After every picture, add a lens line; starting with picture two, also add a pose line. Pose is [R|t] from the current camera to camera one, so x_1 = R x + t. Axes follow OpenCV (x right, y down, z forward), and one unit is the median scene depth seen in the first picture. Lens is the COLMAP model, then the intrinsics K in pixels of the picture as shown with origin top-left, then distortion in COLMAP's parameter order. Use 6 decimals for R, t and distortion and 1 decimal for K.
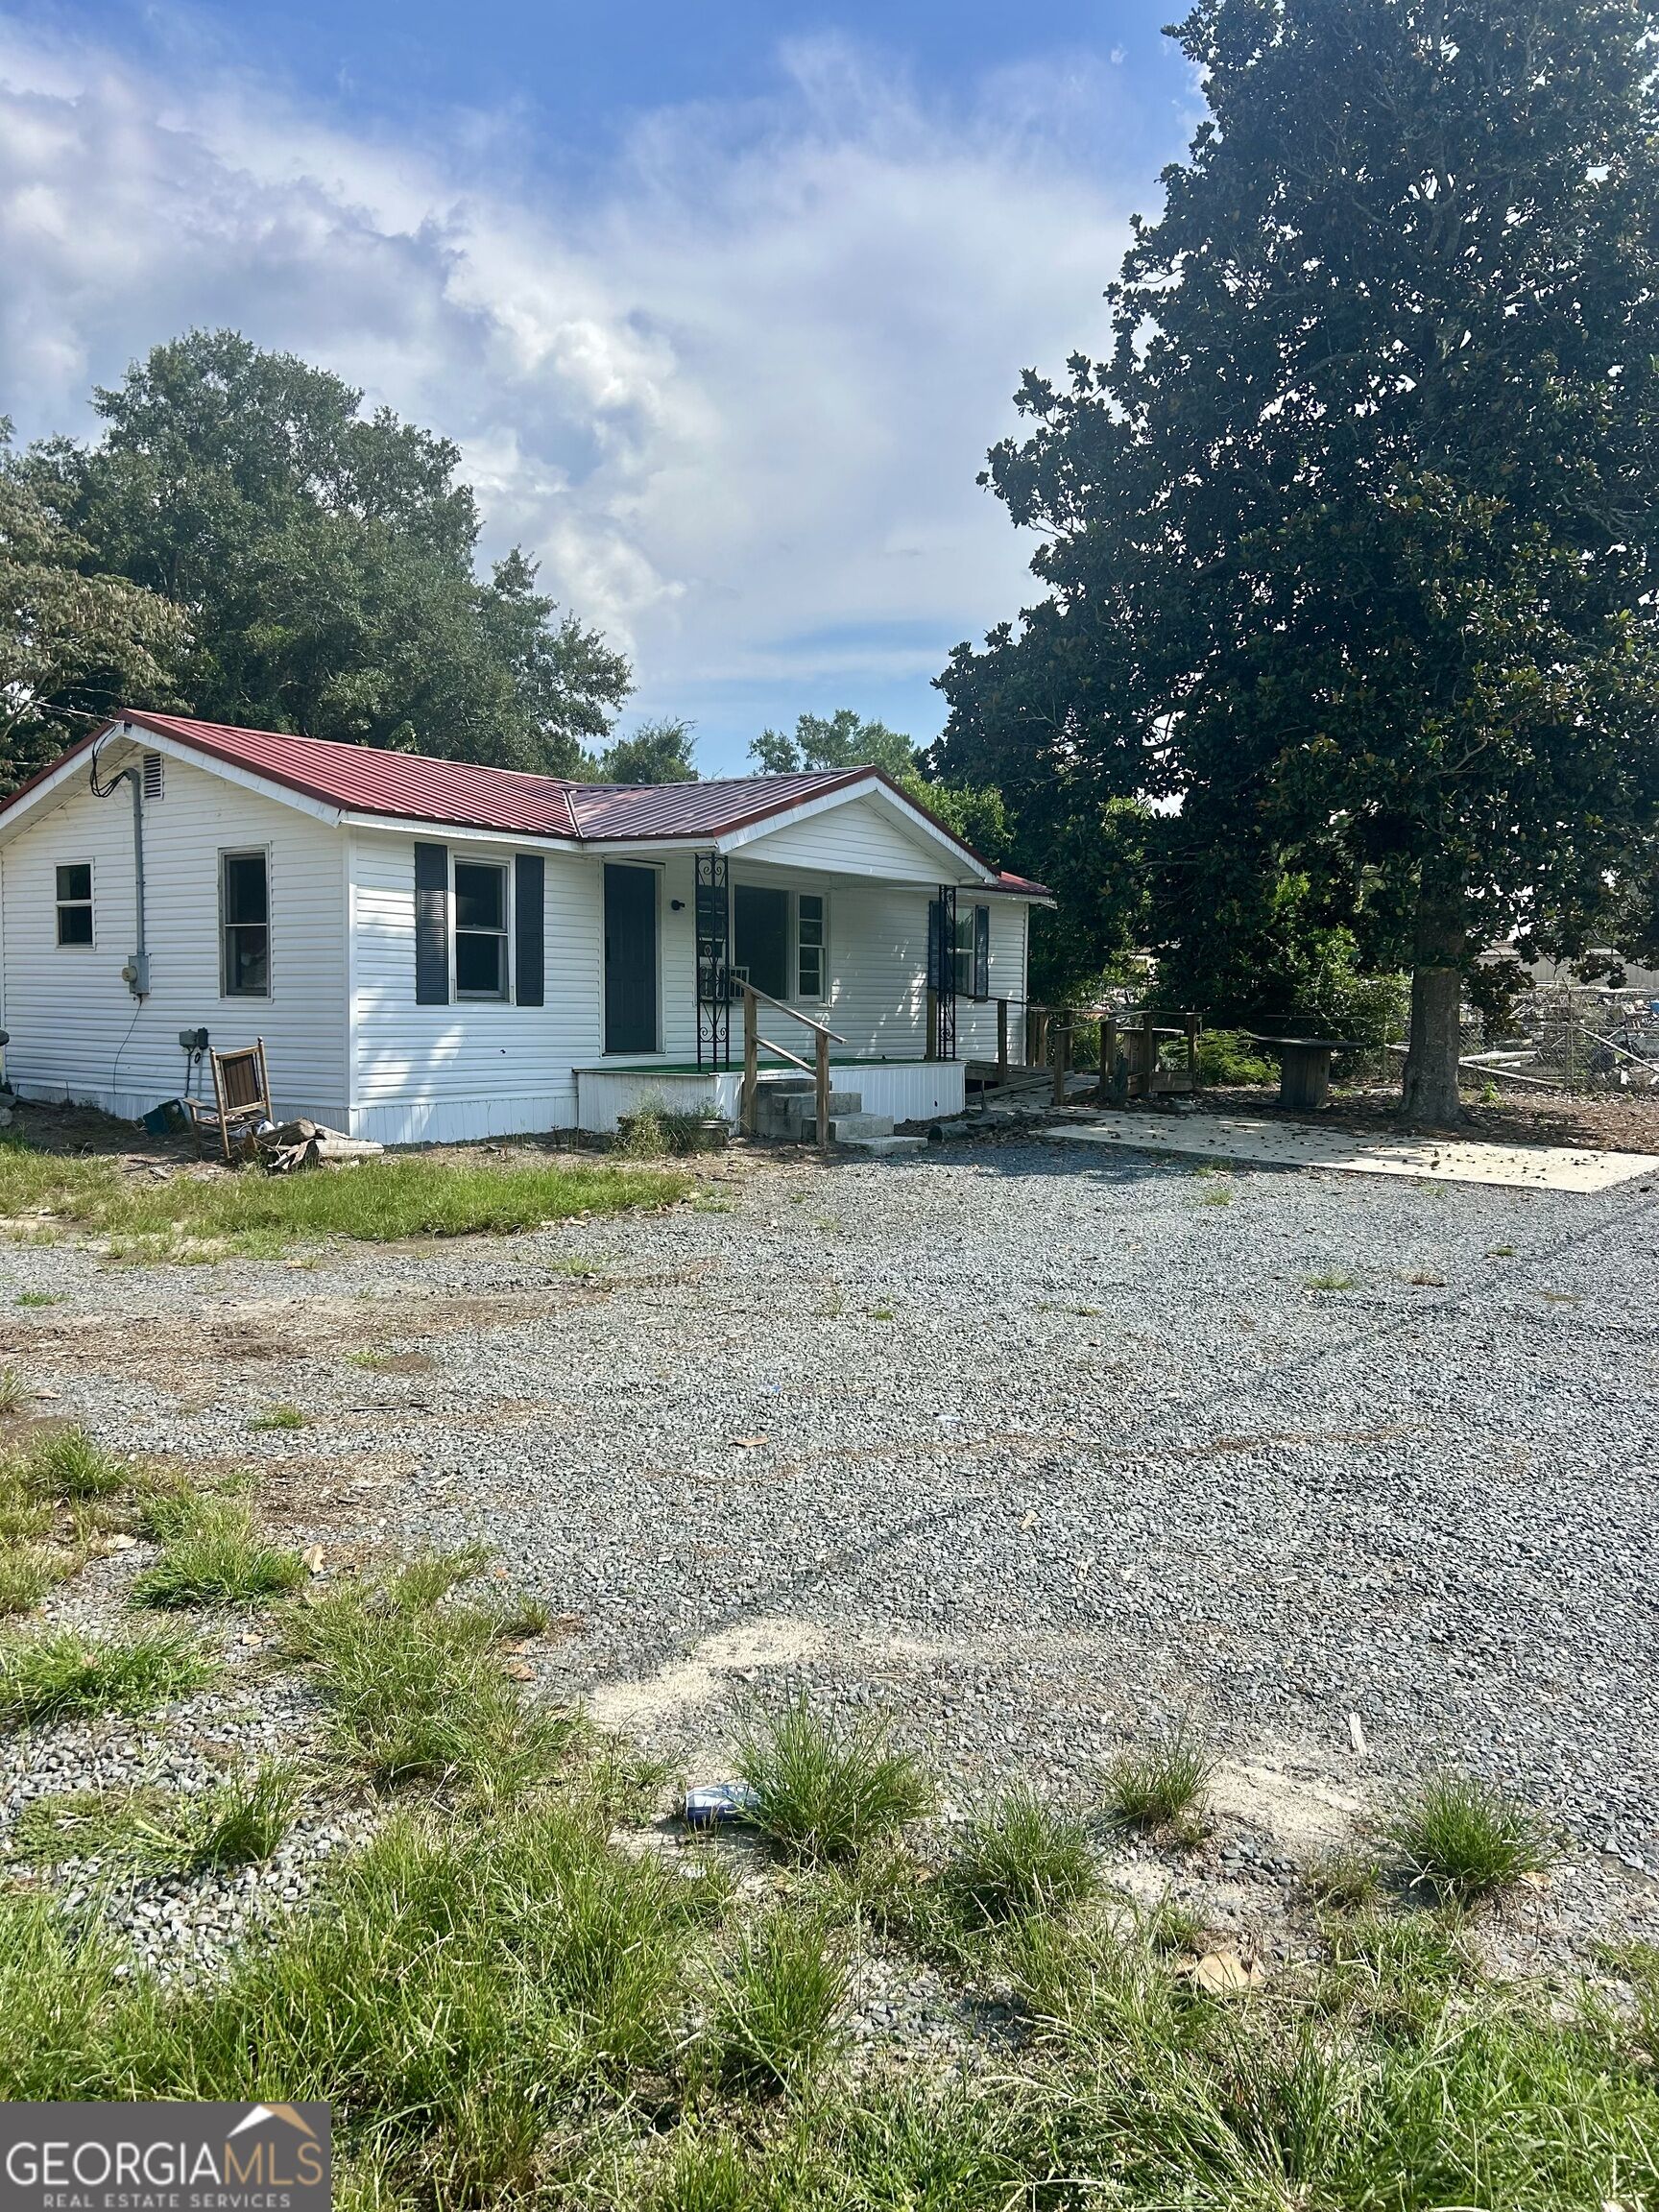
lens RADIAL K [[1682.9, 0, 829.1], [0, 1682.9, 1107.5], [0, 0, 1]] dist [0.038251, -0.039246]
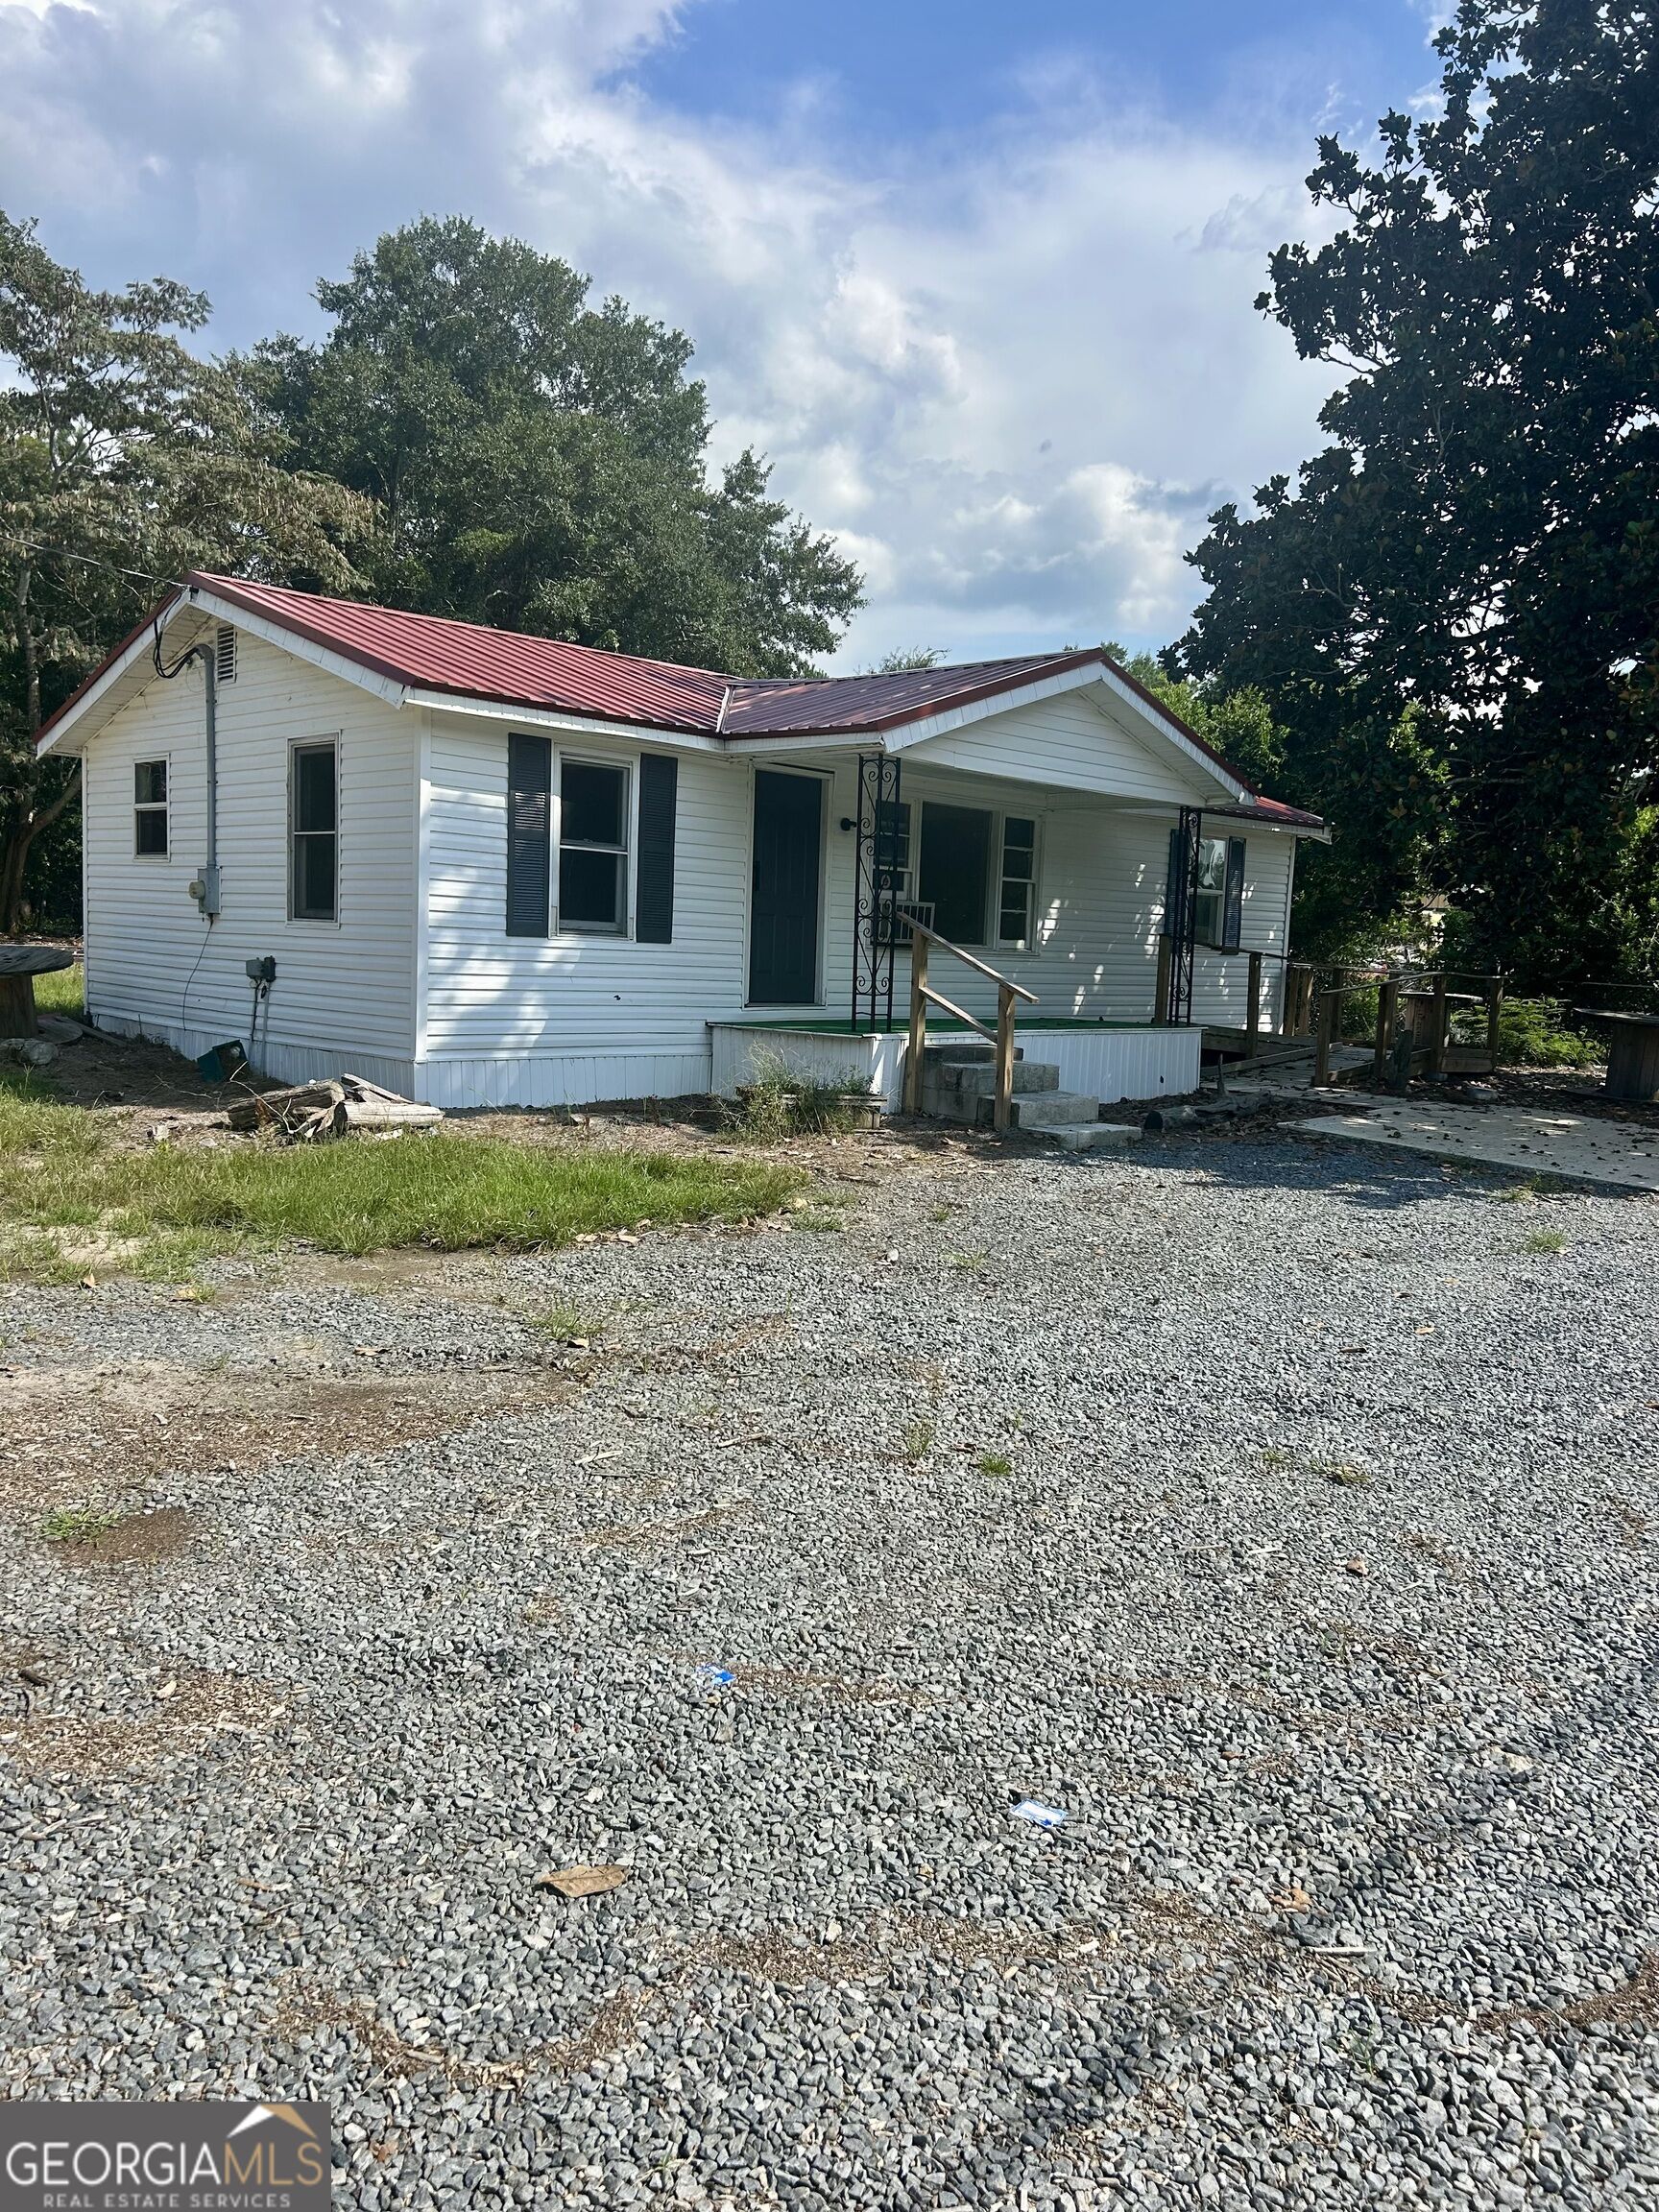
lens RADIAL K [[1682.9, 0, 832.5], [0, 1682.9, 1111.4], [0, 0, 1]] dist [0.038251, -0.039246]
pose [[0.988423, 0.045024, -0.144892, 0.026077], [-0.040033, 0.998506, 0.037181, -0.010963], [0.146350, -0.030950, 0.988749, 0.184029]]
